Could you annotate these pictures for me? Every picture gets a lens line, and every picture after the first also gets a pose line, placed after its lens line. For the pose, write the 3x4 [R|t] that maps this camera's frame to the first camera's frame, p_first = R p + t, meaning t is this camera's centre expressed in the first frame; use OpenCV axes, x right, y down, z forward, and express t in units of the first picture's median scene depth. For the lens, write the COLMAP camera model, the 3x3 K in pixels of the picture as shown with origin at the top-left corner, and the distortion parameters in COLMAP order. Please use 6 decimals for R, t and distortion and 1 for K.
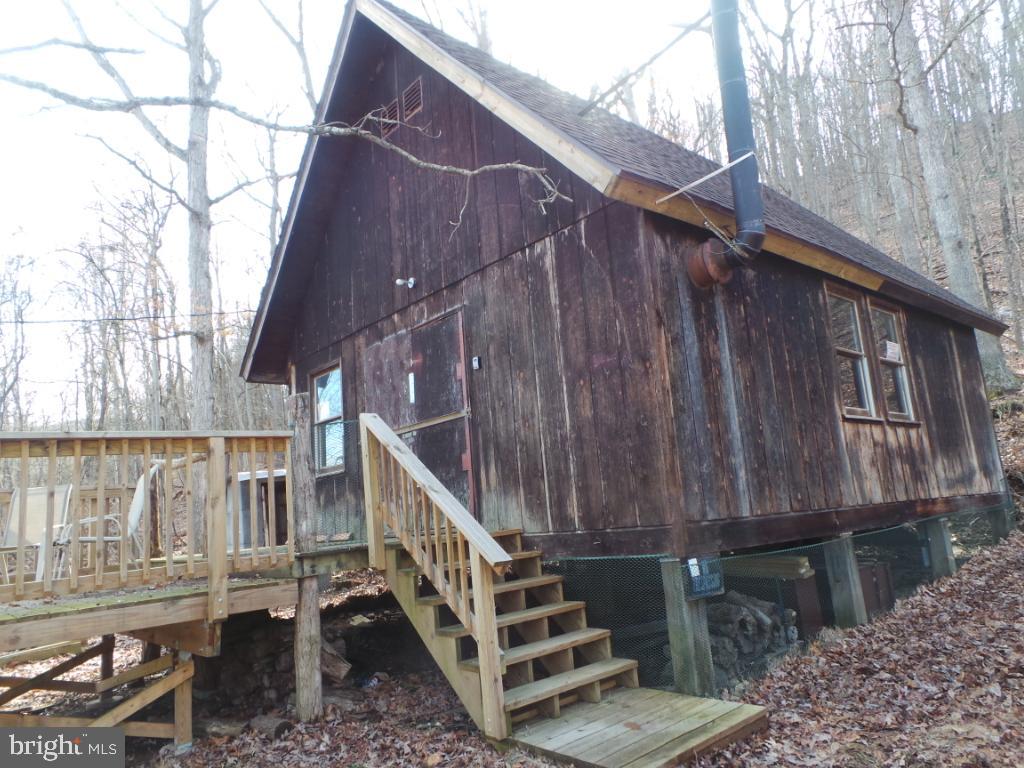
lens RADIAL K [[703.1, 0, 508.5], [0, 703.1, 390.1], [0, 0, 1]] dist [-0.007726, 0.015669]
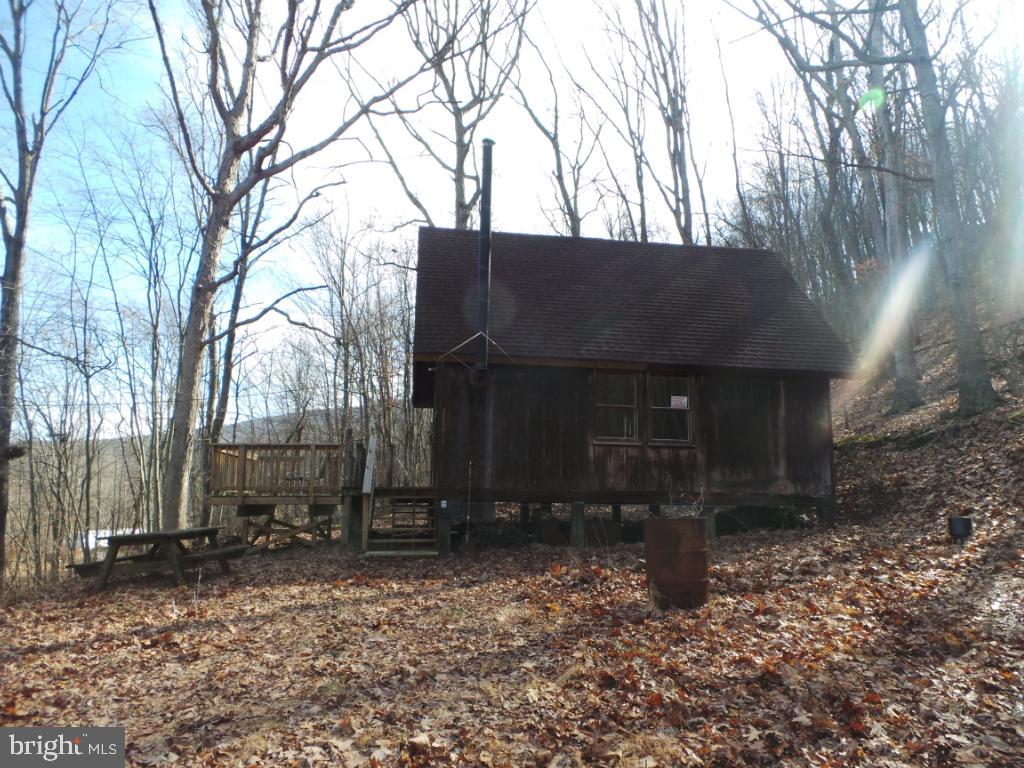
lens RADIAL K [[703.1, 0, 511.7], [0, 703.1, 390.9], [0, 0, 1]] dist [-0.007726, 0.015669]
pose [[0.832004, 0.004510, -0.554752, 1.574248], [0.019639, 0.999101, 0.037576, -0.209163], [0.554422, -0.042159, 0.831167, -0.813264]]
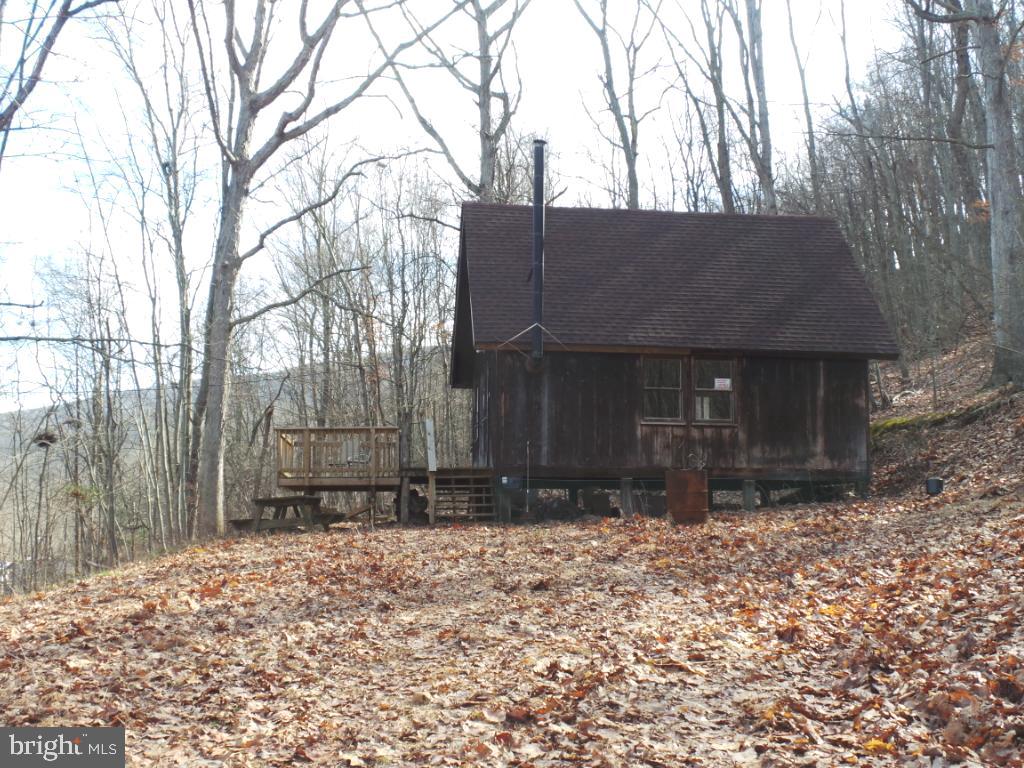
lens RADIAL K [[1199.7, 0, 512.9], [0, 1199.7, 389.4], [0, 0, 1]] dist [-0.016137, 0.000000]
pose [[0.823022, 0.016341, -0.567774, 2.515985], [0.033387, 0.996466, 0.077076, -0.400950], [0.567027, -0.082392, 0.819568, -2.417270]]
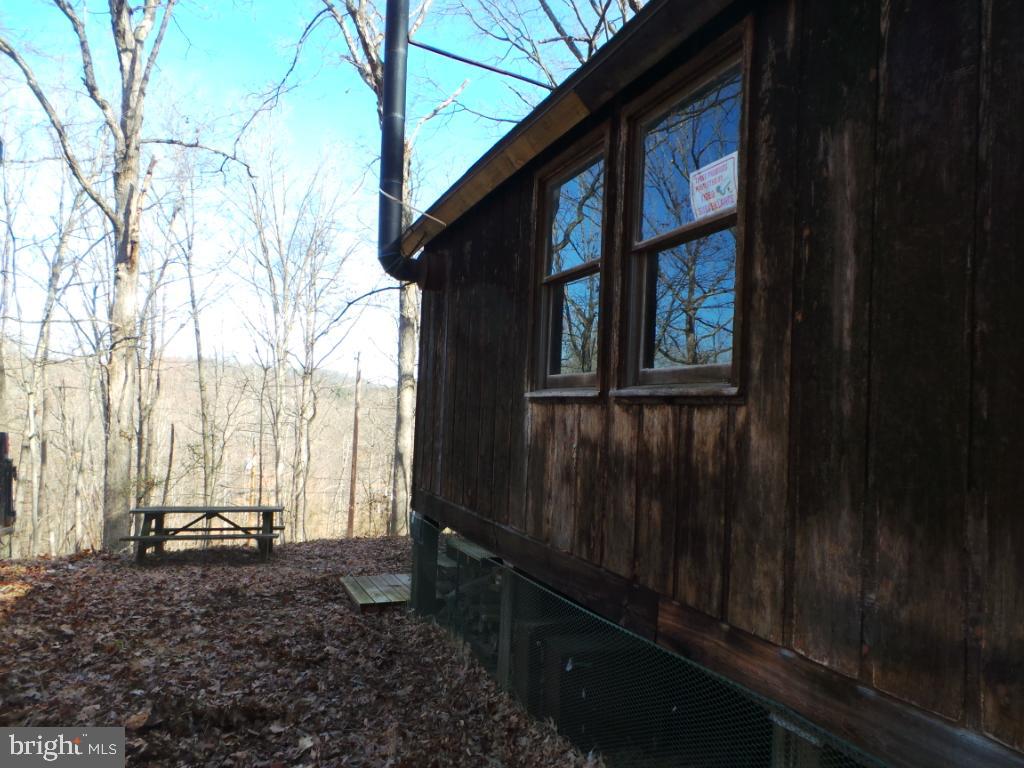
lens RADIAL K [[703.1, 0, 511.4], [0, 703.1, 377.7], [0, 0, 1]] dist [-0.007726, 0.015669]
pose [[-0.324576, 0.006140, -0.945840, 1.276135], [0.146762, 0.988195, -0.043948, 0.055843], [0.934404, -0.153078, -0.321646, 1.394973]]
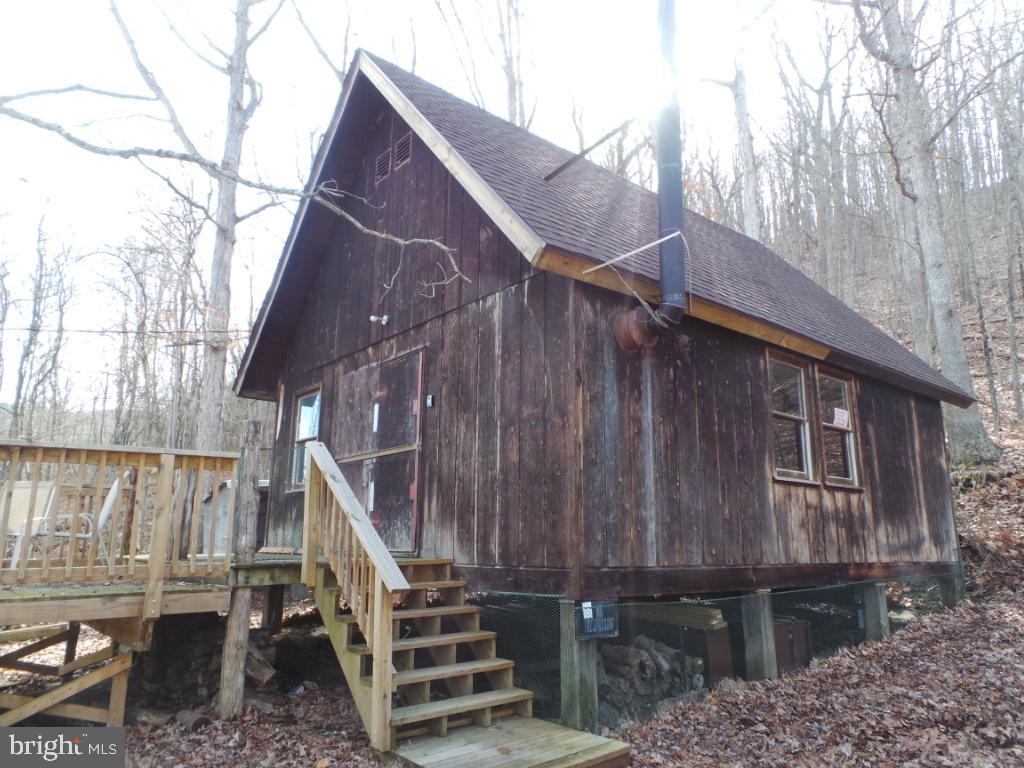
lens RADIAL K [[703.1, 0, 512.1], [0, 703.1, 388.3], [0, 0, 1]] dist [-0.007726, 0.015669]
pose [[0.996152, 0.077805, -0.040354, 0.137963], [-0.079104, 0.996364, -0.031656, -0.037836], [0.037744, 0.034727, 0.998684, -0.084349]]
